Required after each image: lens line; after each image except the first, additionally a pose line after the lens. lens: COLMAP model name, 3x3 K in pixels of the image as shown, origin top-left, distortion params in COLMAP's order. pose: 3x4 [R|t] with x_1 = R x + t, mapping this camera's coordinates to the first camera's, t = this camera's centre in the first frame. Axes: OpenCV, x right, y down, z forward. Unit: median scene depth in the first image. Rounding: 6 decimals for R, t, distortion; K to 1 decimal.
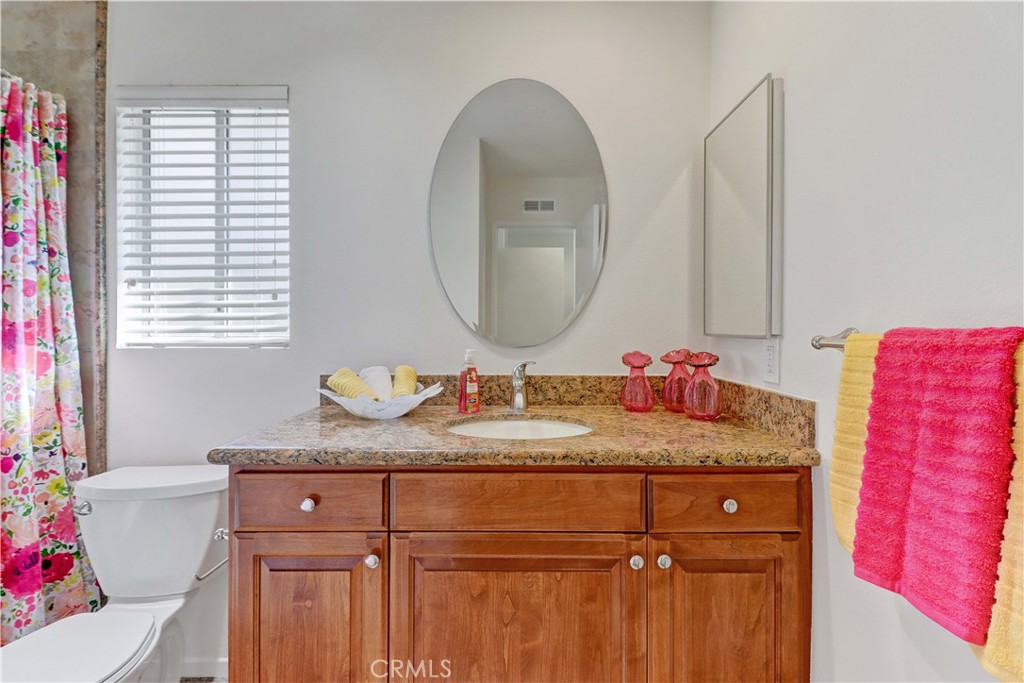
lens RADIAL K [[473.0, 0, 513.7], [0, 473.0, 332.4], [0, 0, 1]] dist [0.017886, -0.011425]
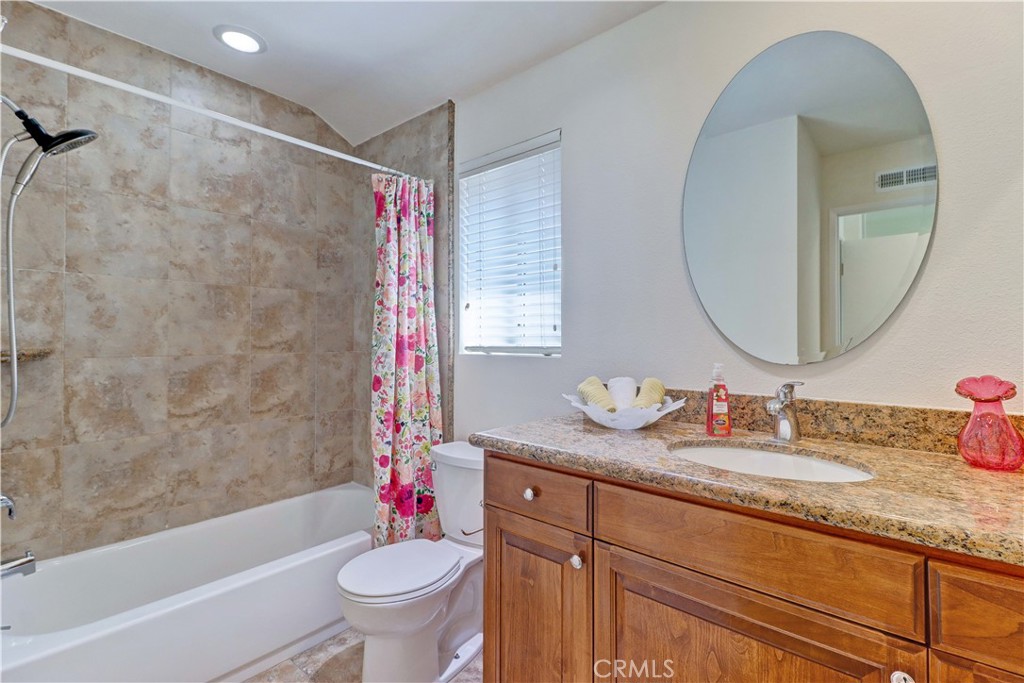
lens RADIAL K [[473.0, 0, 513.7], [0, 473.0, 332.4], [0, 0, 1]] dist [0.017886, -0.011425]
pose [[0.757962, -0.007154, -0.652260, 0.201991], [-0.008252, 0.999755, -0.020554, -0.002051], [0.652247, 0.020962, 0.757717, 0.072884]]
